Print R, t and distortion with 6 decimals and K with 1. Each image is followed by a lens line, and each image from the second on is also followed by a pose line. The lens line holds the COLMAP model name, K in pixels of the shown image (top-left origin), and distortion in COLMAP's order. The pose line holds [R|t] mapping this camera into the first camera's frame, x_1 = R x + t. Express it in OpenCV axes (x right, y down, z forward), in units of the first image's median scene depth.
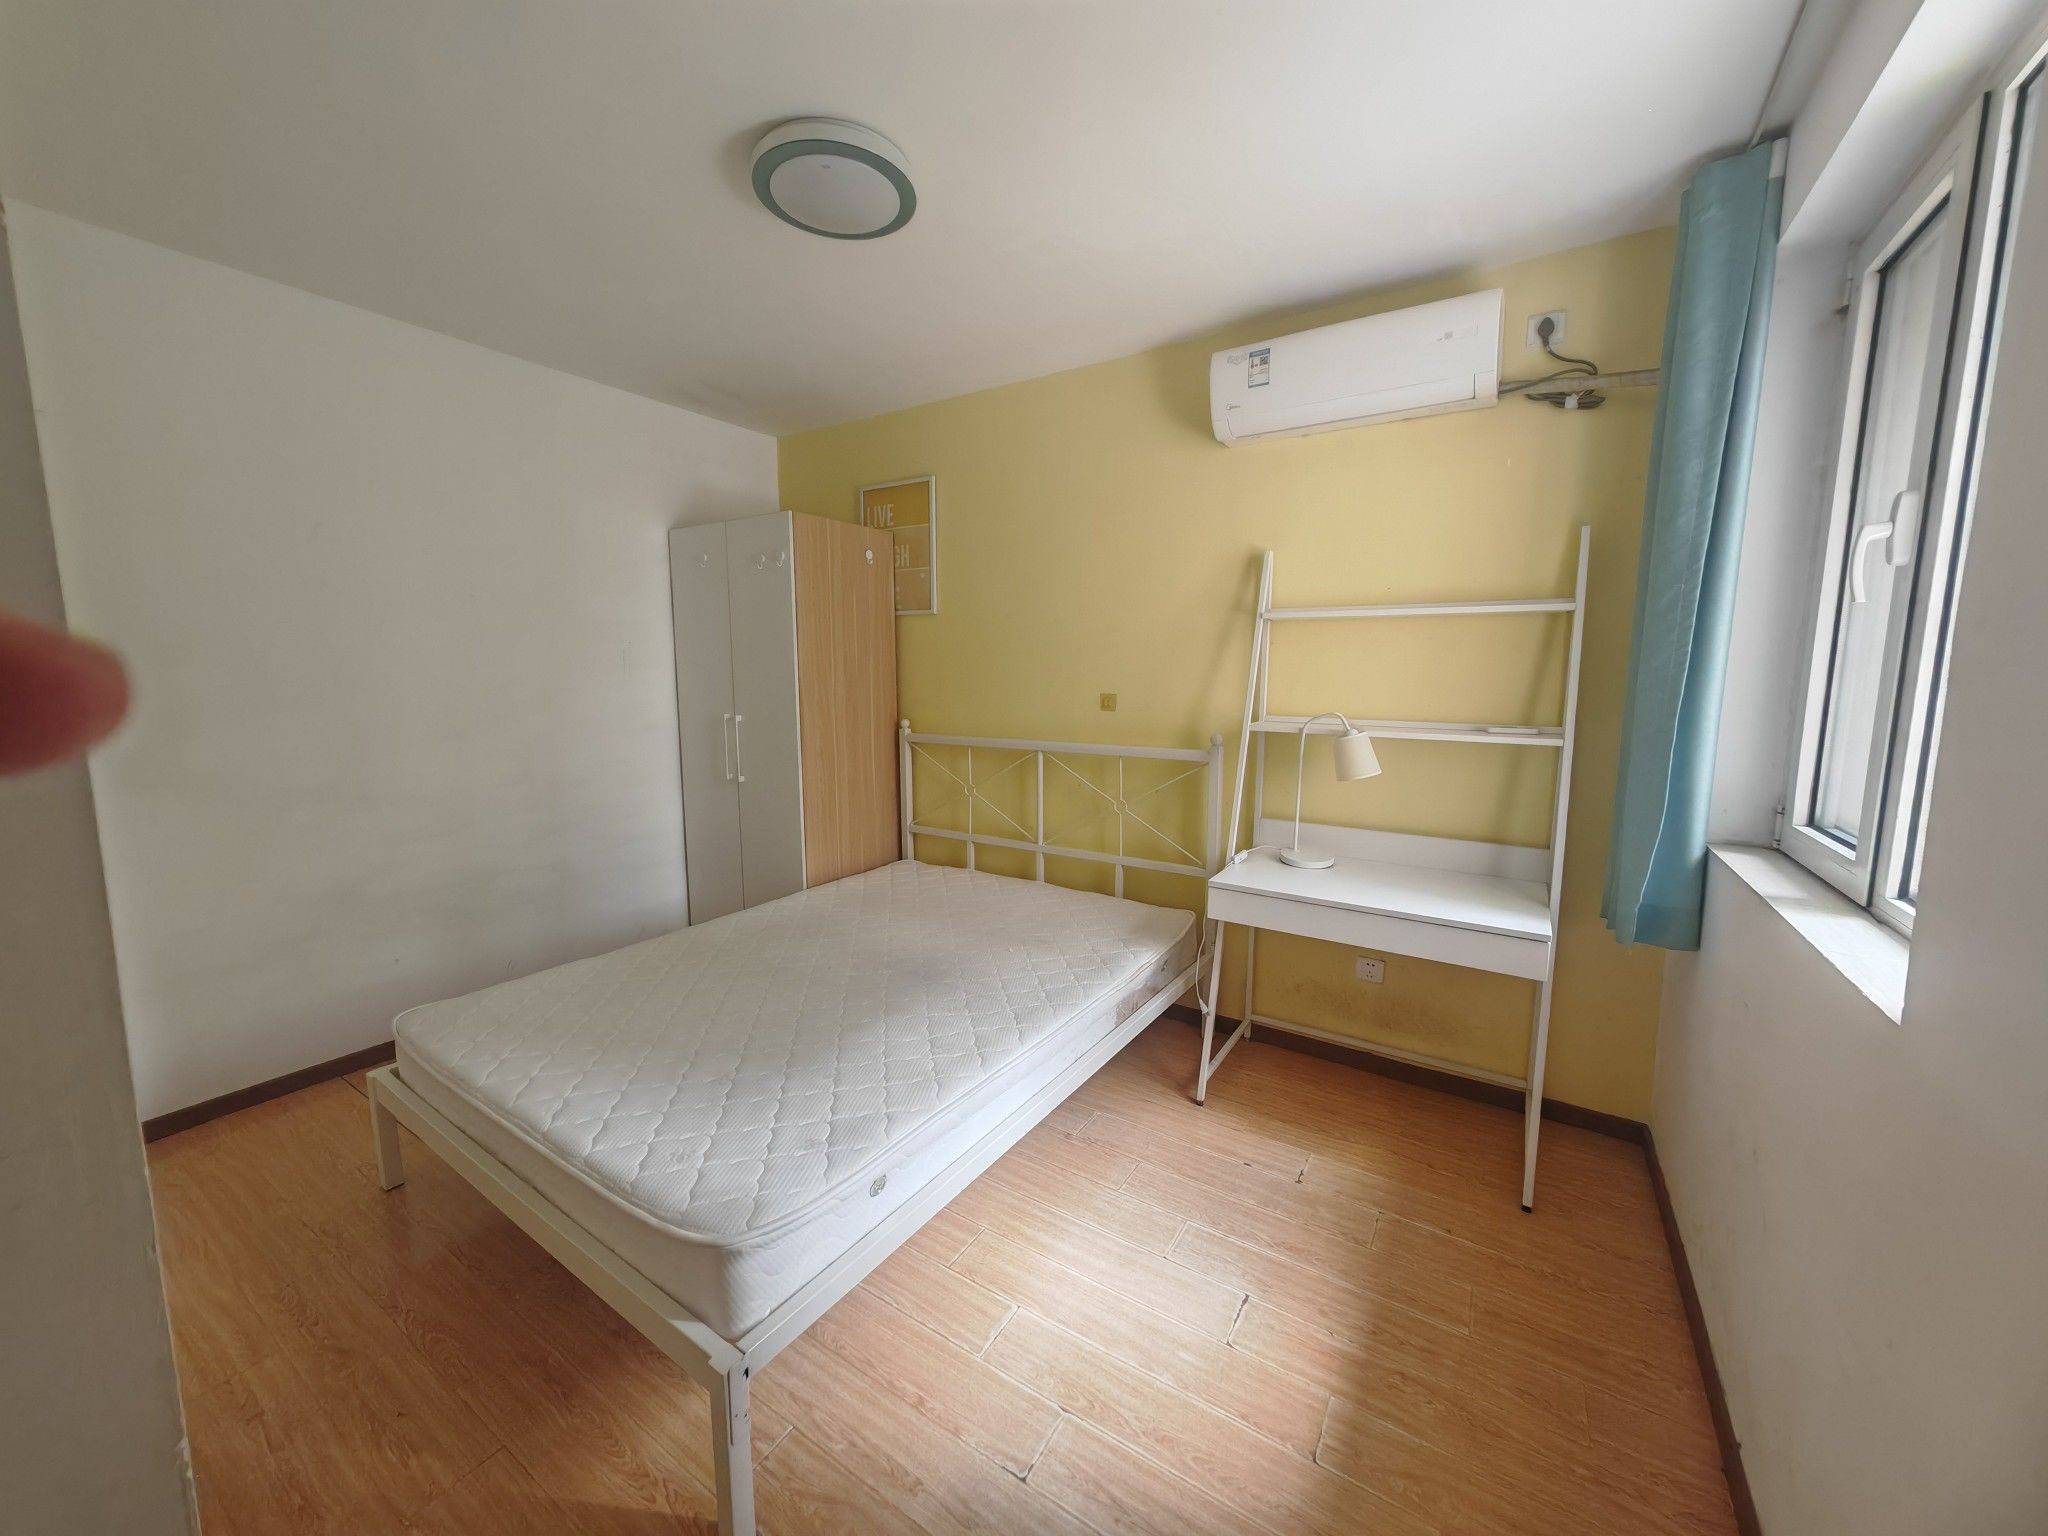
lens RADIAL K [[764.3, 0, 1022.2], [0, 764.3, 767.0], [0, 0, 1]] dist [0.000185, 0.000338]
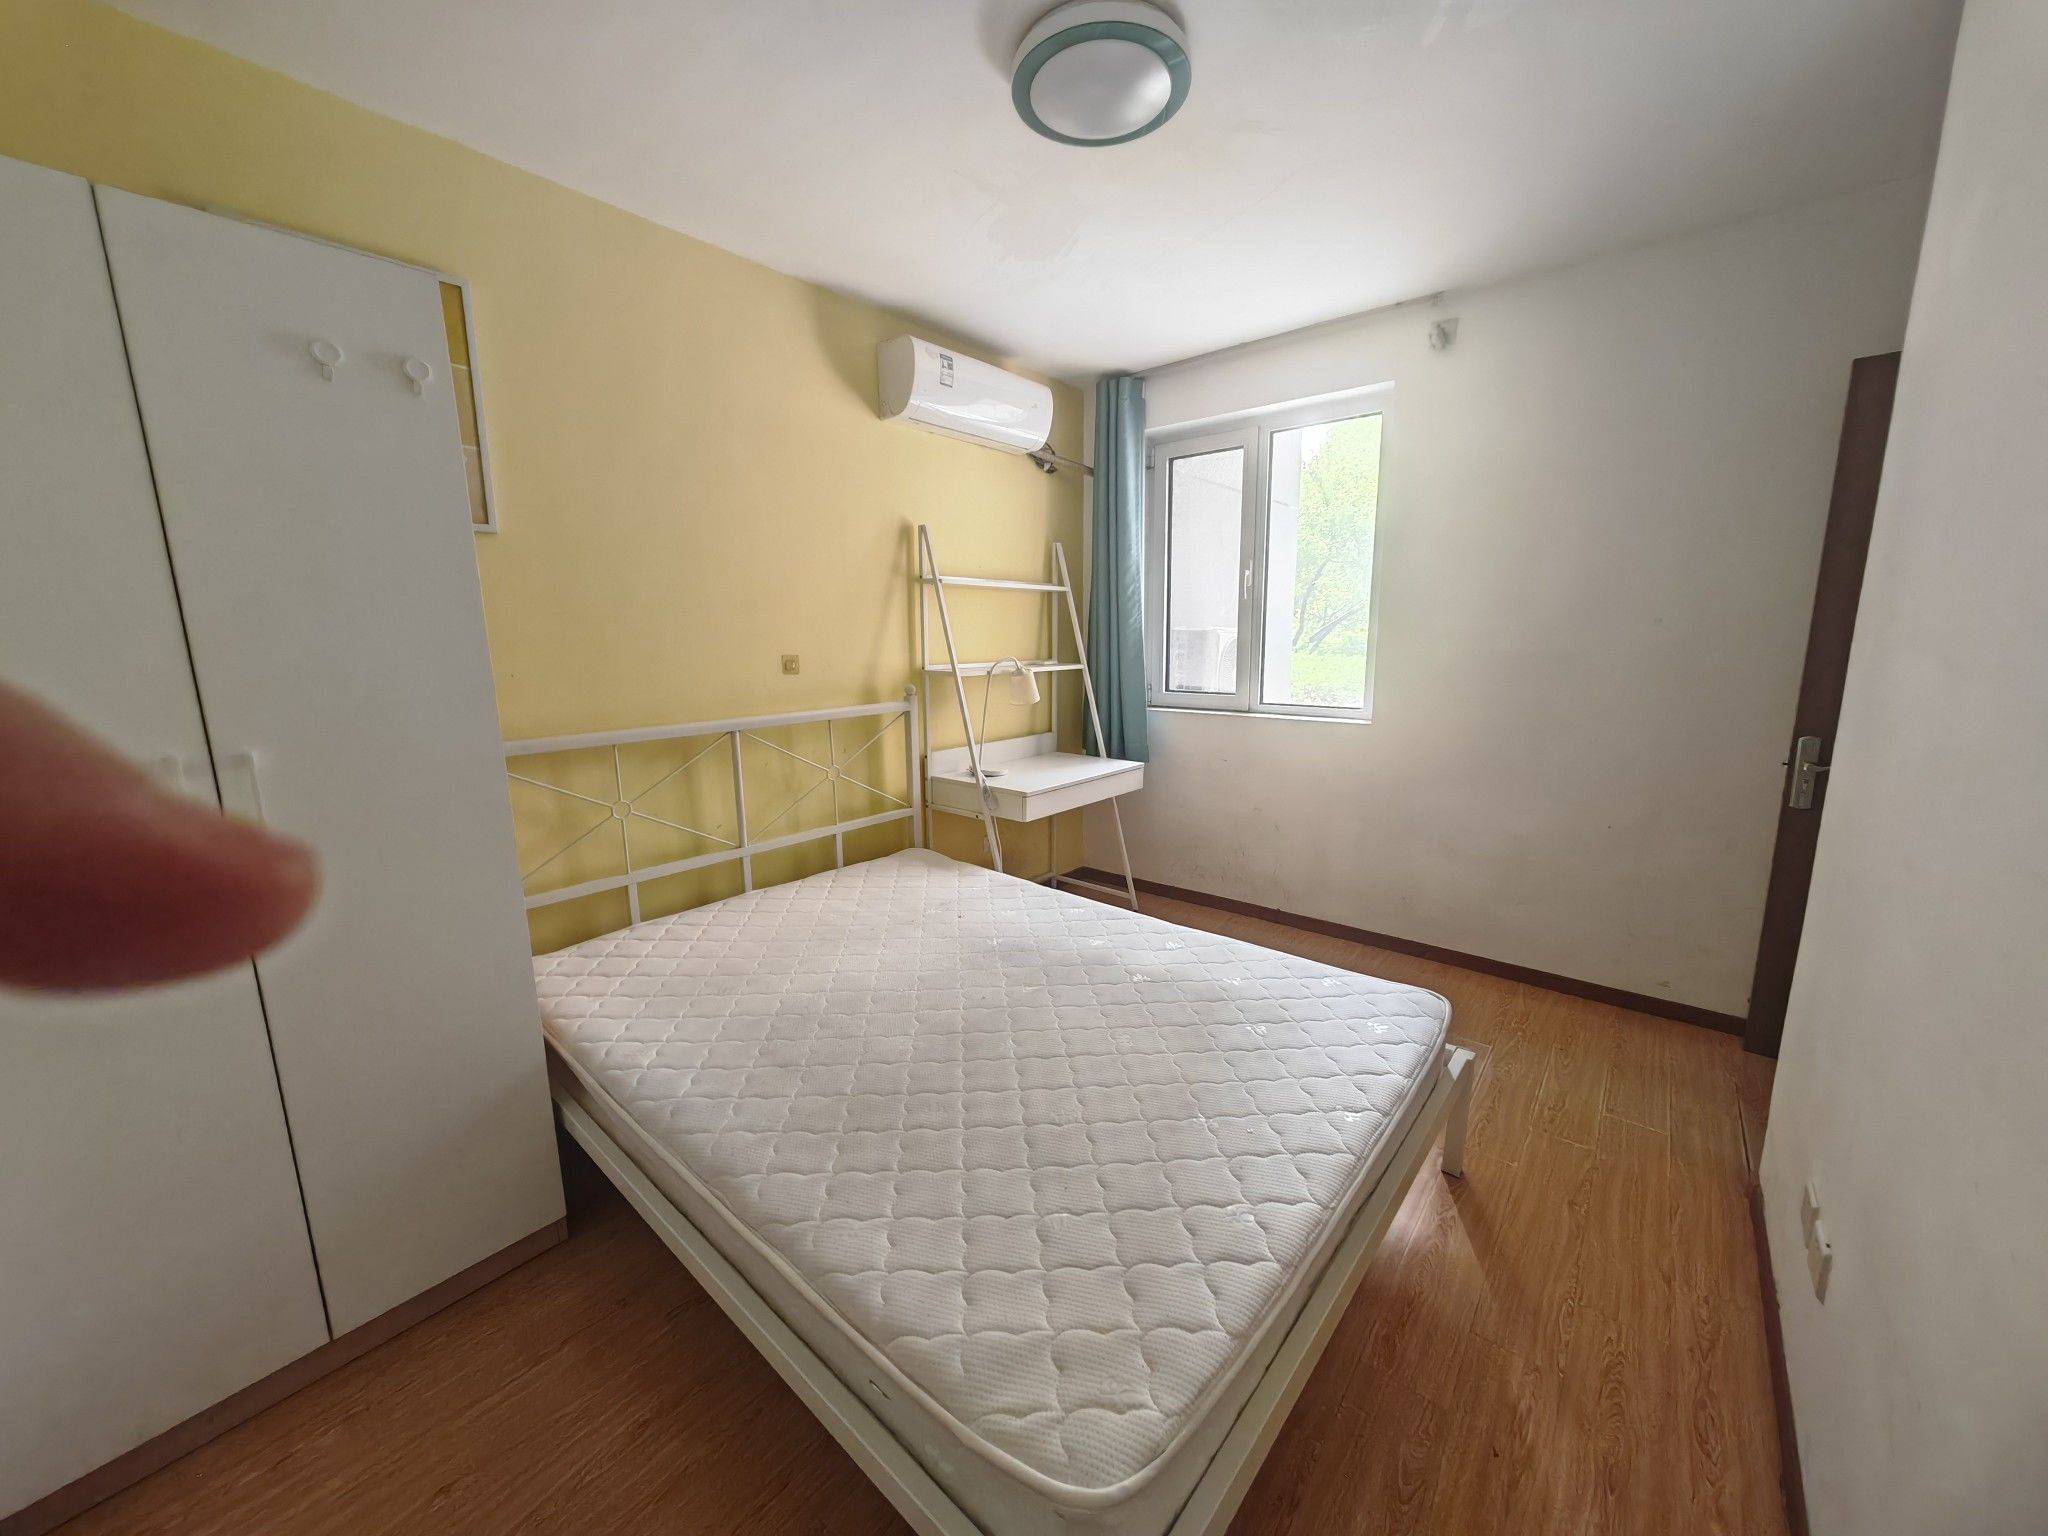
lens RADIAL K [[764.3, 0, 1023.3], [0, 764.3, 767.9], [0, 0, 1]] dist [0.000185, 0.000338]
pose [[0.127291, -0.179774, 0.975437, -0.931549], [0.134001, 0.977538, 0.162675, -0.093957], [-0.982772, 0.110002, 0.148522, 0.762977]]
